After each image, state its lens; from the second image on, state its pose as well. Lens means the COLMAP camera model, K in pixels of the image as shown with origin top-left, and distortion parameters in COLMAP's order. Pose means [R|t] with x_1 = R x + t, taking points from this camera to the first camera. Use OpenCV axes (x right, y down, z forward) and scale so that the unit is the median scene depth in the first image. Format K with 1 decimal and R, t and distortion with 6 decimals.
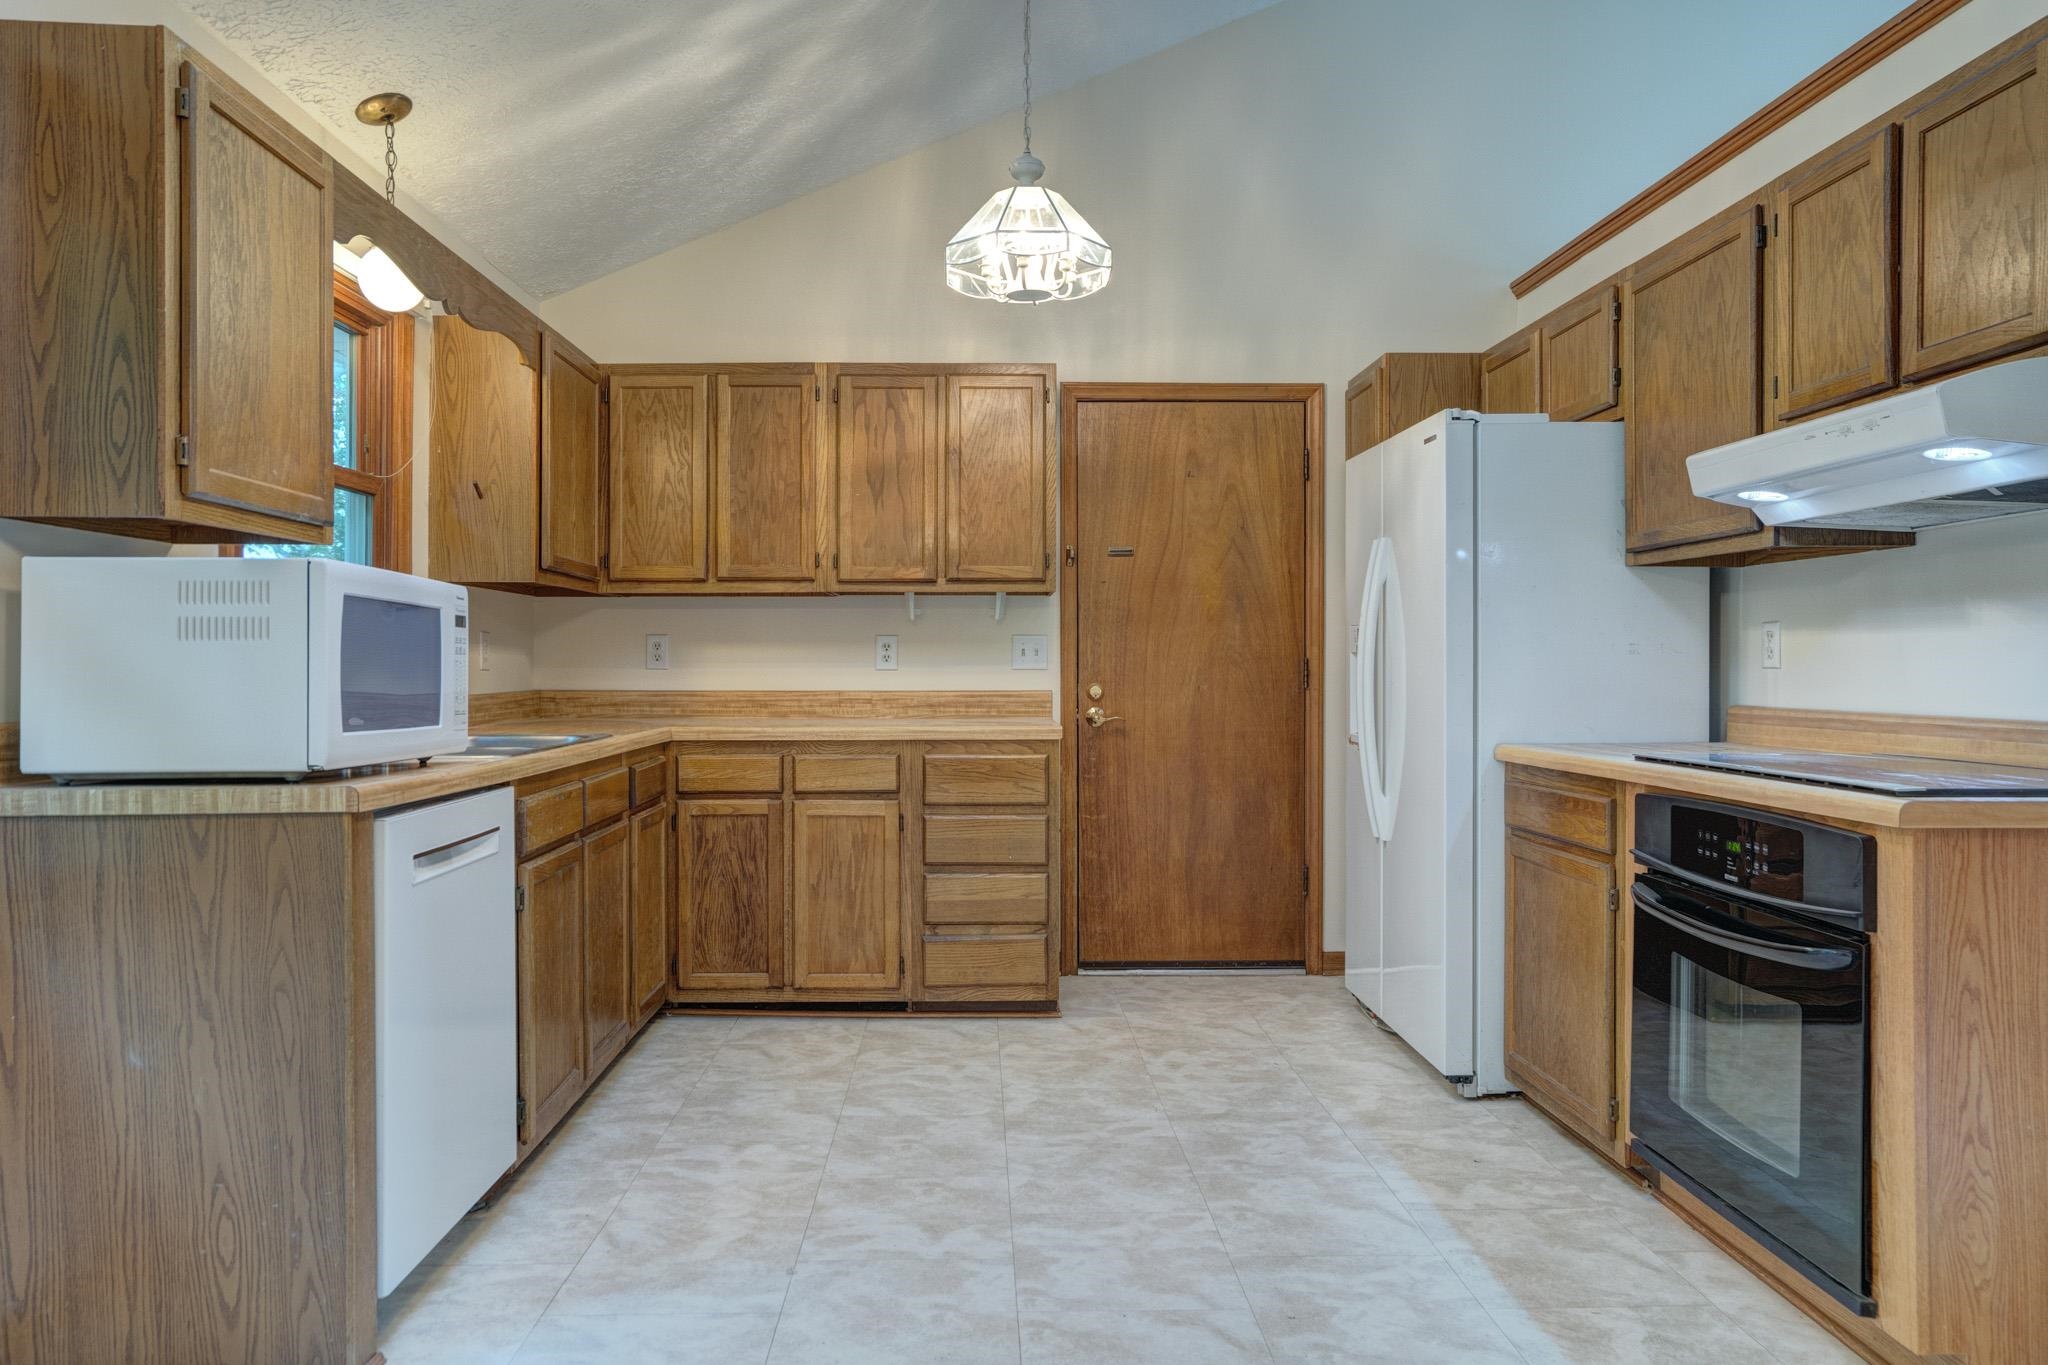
lens RADIAL K [[1329.6, 0, 973.7], [0, 1329.6, 672.5], [0, 0, 1]] dist [-0.003312, 0.000948]
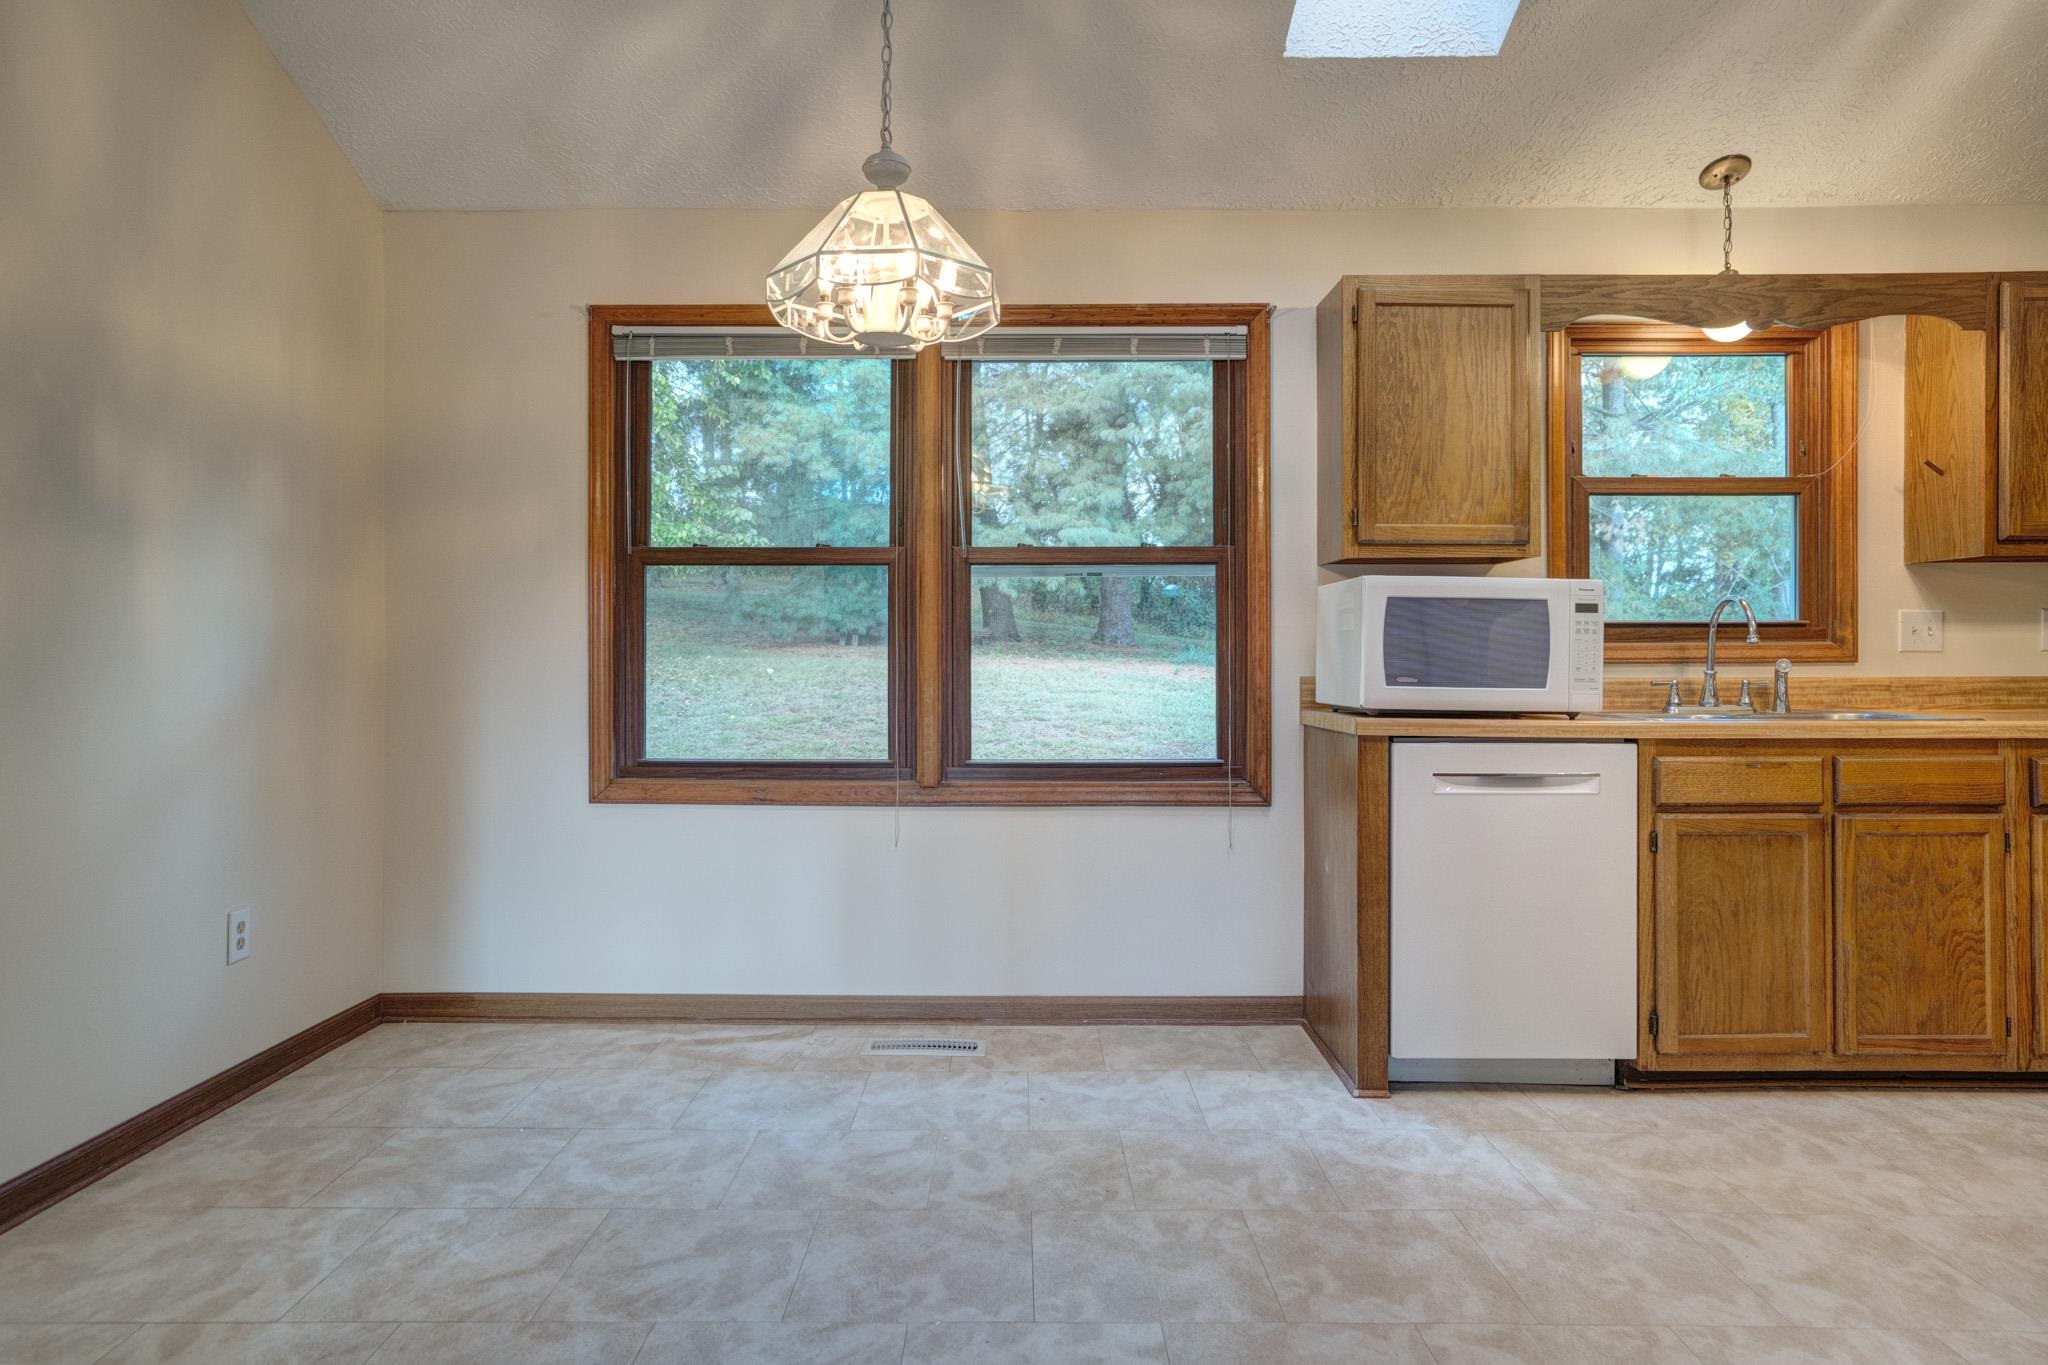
lens RADIAL K [[1222.8, 0, 1027.9], [0, 1222.8, 647.7], [0, 0, 1]] dist [-0.036753, 0.044829]
pose [[-0.001789, -0.009311, -0.999955, 0.499618], [-0.006762, 0.999934, -0.009299, 0.009050], [0.999976, 0.006745, -0.001852, 0.307056]]
